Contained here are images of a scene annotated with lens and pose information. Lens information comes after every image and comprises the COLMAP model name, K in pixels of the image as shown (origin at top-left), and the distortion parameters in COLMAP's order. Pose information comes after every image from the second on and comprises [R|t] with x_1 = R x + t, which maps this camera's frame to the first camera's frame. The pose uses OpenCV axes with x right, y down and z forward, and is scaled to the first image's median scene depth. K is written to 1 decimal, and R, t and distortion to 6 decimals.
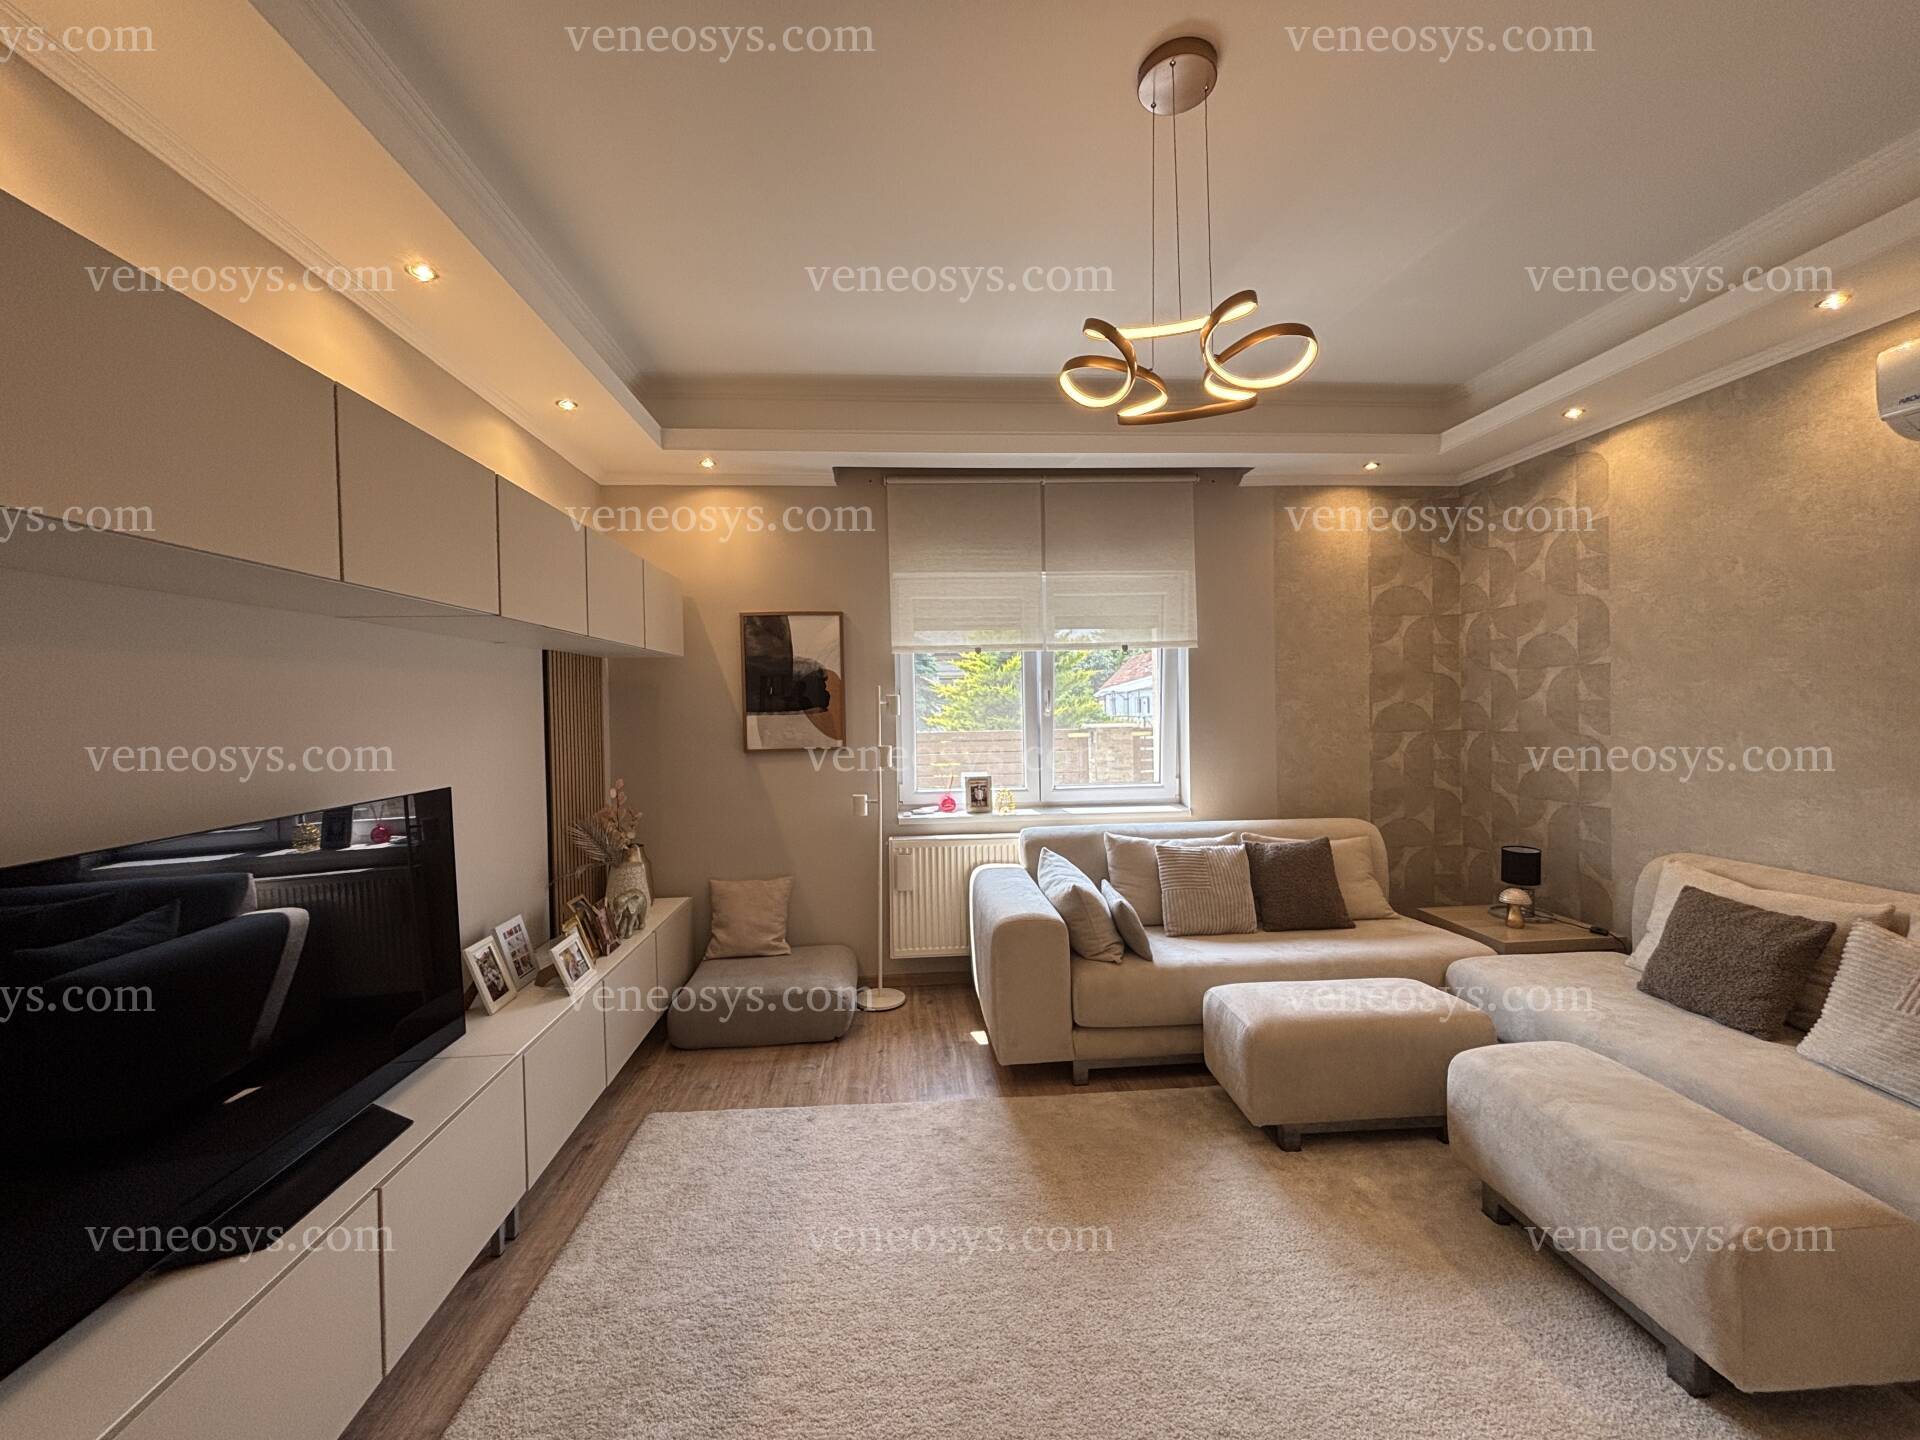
lens RADIAL K [[774.4, 0, 966.0], [0, 774.4, 712.9], [0, 0, 1]] dist [0.025525, -0.015931]
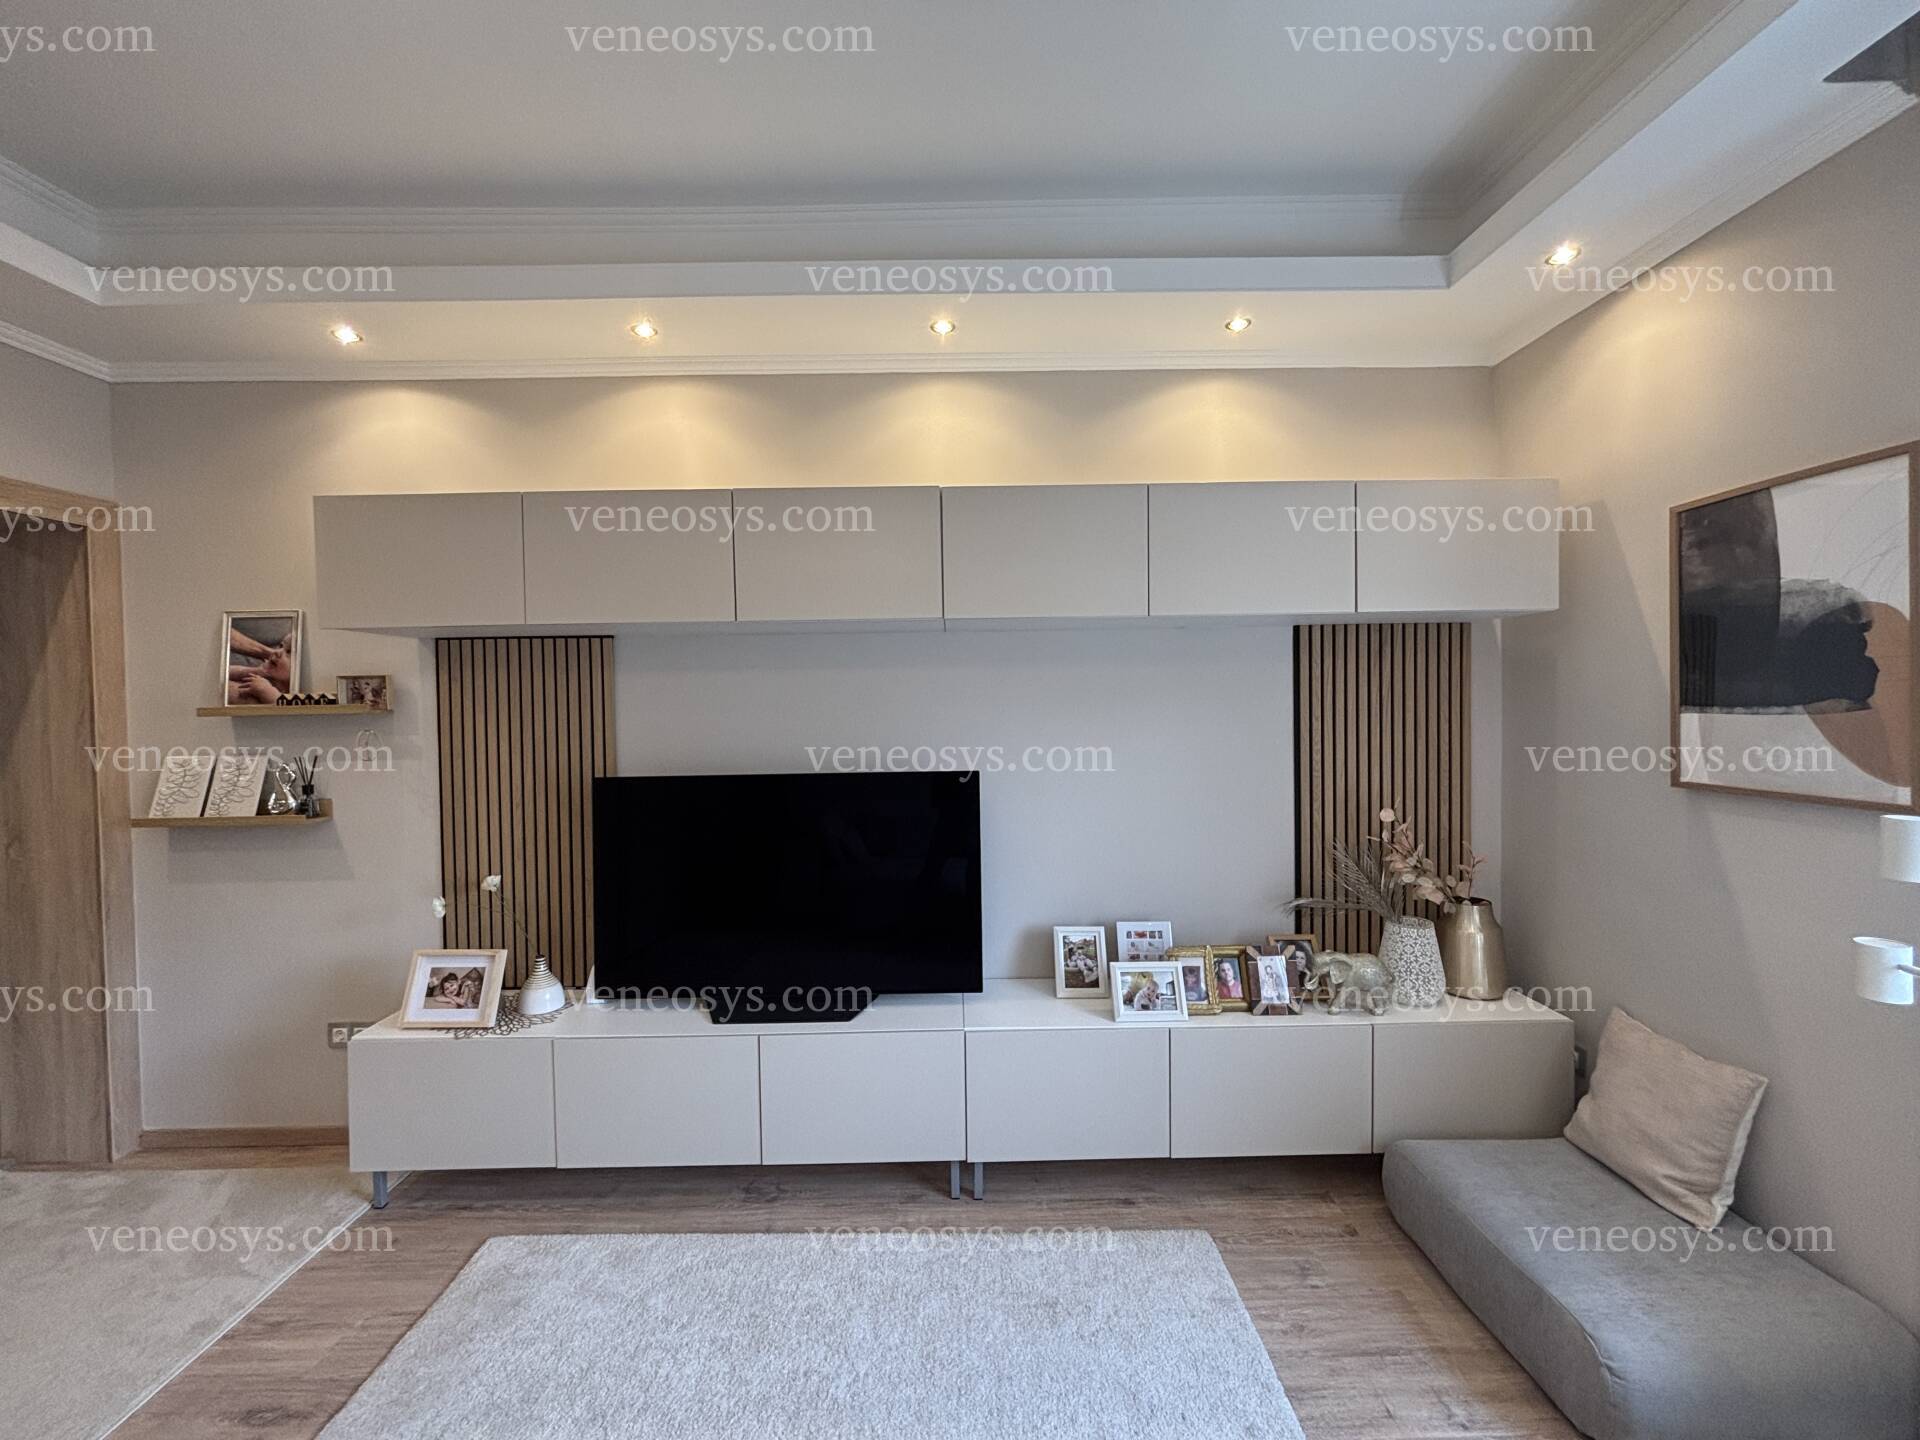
lens RADIAL K [[771.1, 0, 957.1], [0, 771.1, 717.5], [0, 0, 1]] dist [0.001274, -0.000323]
pose [[-0.070524, 0.041991, -0.996626, 0.275557], [0.002802, 0.999118, 0.041898, -0.017890], [0.997506, 0.000163, -0.070579, 0.645738]]
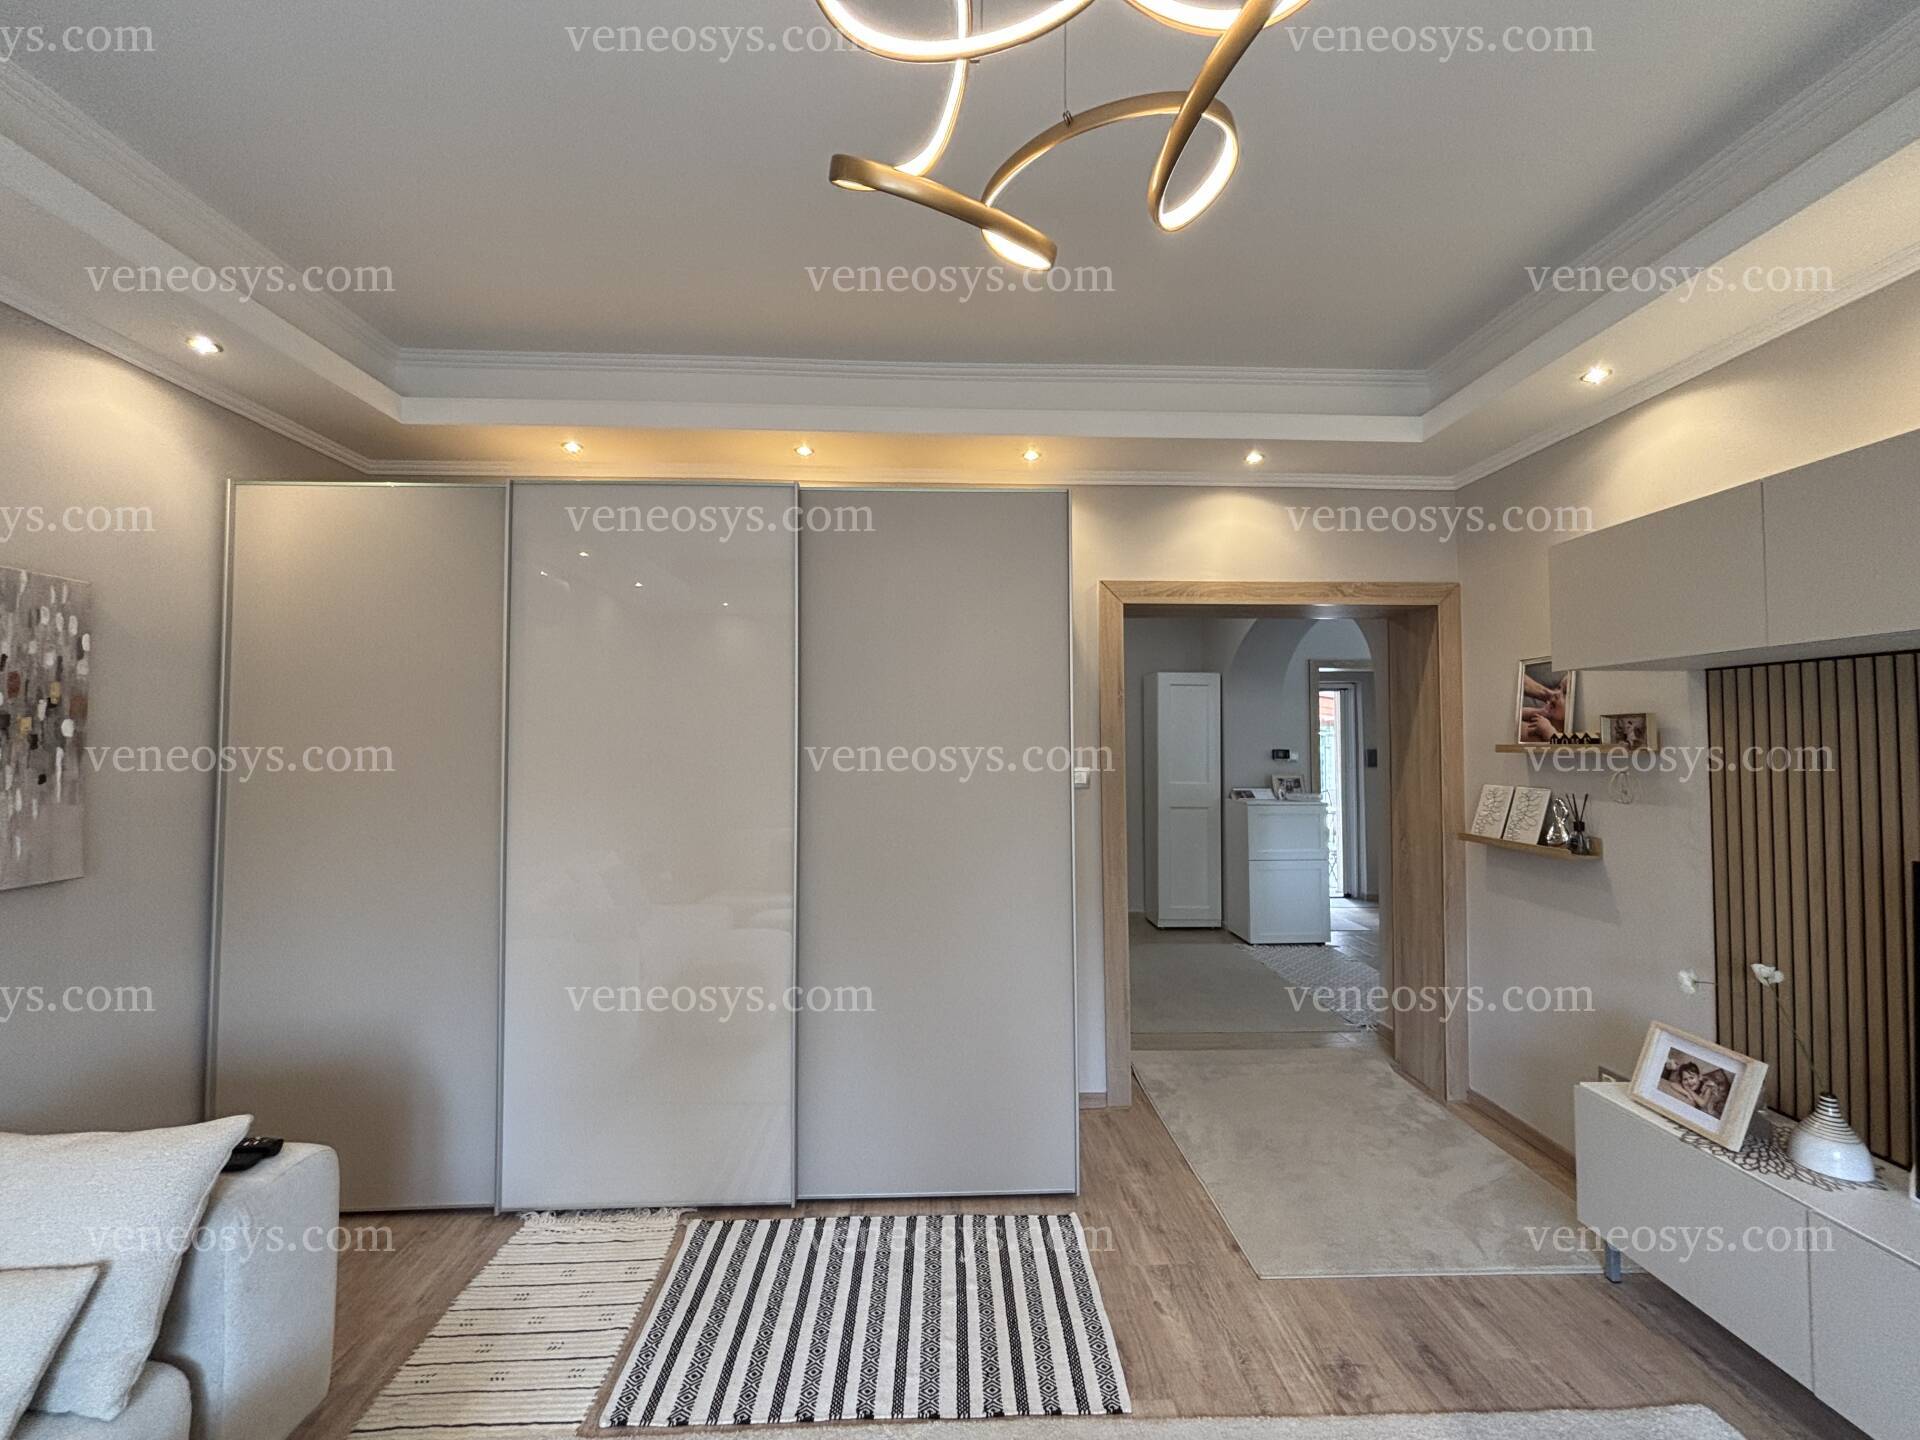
lens RADIAL K [[771.1, 0, 957.1], [0, 771.1, 717.5], [0, 0, 1]] dist [0.001274, -0.000323]
pose [[-0.998904, 0.022340, 0.041135, 0.163485], [0.021601, 0.999599, -0.018313, -0.025654], [-0.041528, -0.017405, -0.998986, 0.755452]]
